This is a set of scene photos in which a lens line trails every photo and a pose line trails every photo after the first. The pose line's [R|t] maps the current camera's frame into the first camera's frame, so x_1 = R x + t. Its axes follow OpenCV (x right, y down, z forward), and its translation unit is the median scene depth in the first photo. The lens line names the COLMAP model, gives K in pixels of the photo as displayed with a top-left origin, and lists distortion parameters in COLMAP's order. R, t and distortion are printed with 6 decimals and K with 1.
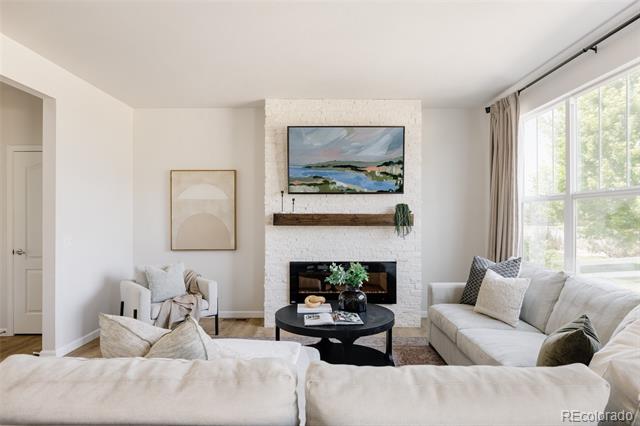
lens RADIAL K [[396.2, 0, 320.0], [0, 396.2, 214.6], [0, 0, 1]] dist [-0.015750, 0.000429]
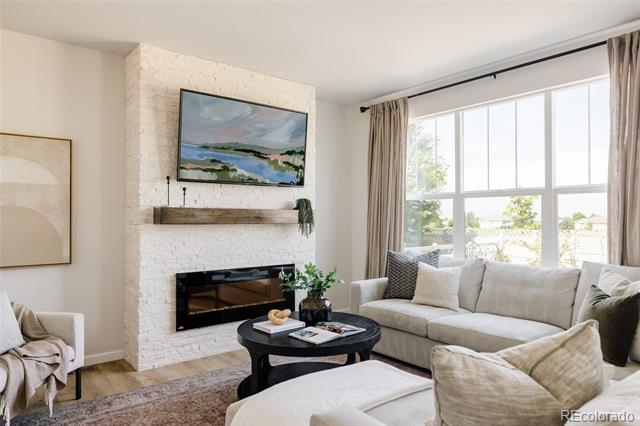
lens RADIAL K [[445.7, 0, 319.2], [0, 445.7, 211.6], [0, 0, 1]] dist [0.002932, -0.007057]
pose [[0.759392, 0.009222, 0.650569, -0.421258], [-0.001143, 0.999917, -0.012840, 0.015149], [-0.650633, 0.009007, 0.759339, 0.206170]]
